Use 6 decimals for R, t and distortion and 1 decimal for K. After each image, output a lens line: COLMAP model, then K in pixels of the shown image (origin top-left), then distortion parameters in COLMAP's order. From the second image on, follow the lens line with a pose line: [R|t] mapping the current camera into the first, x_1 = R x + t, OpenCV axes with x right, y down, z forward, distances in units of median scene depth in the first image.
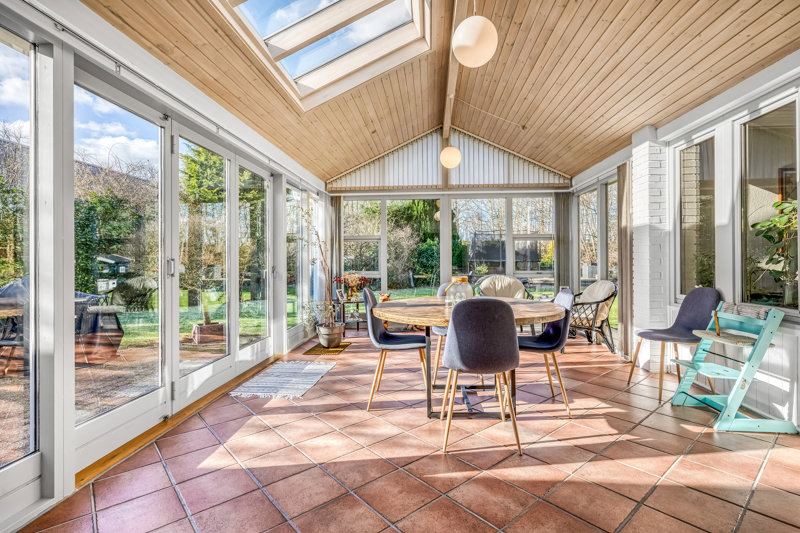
lens RADIAL K [[381.7, 0, 400.6], [0, 381.7, 255.4], [0, 0, 1]] dist [-0.001642, -0.000078]
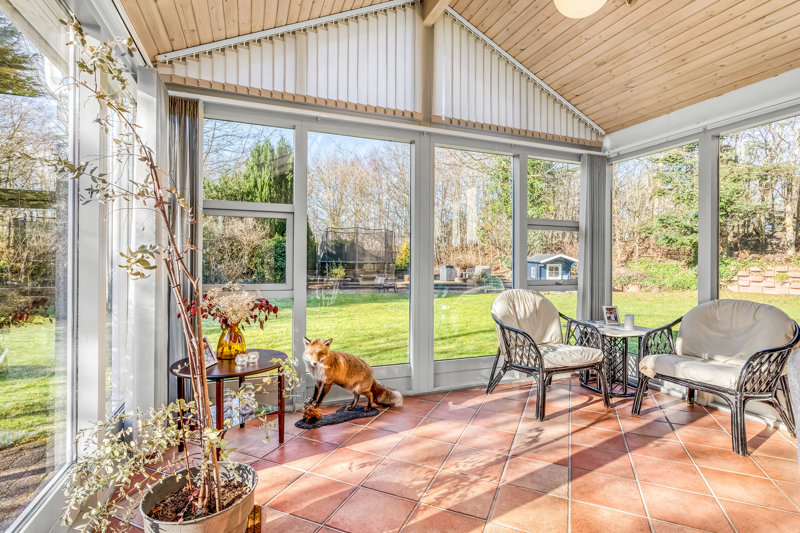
lens RADIAL K [[387.0, 0, 399.8], [0, 387.0, 263.5], [0, 0, 1]] dist [0.000640, 0.001289]
pose [[0.898805, 0.006301, 0.438304, -0.149178], [-0.013877, 0.999805, 0.014084, 0.010584], [-0.438129, -0.018741, 0.898717, 0.552811]]
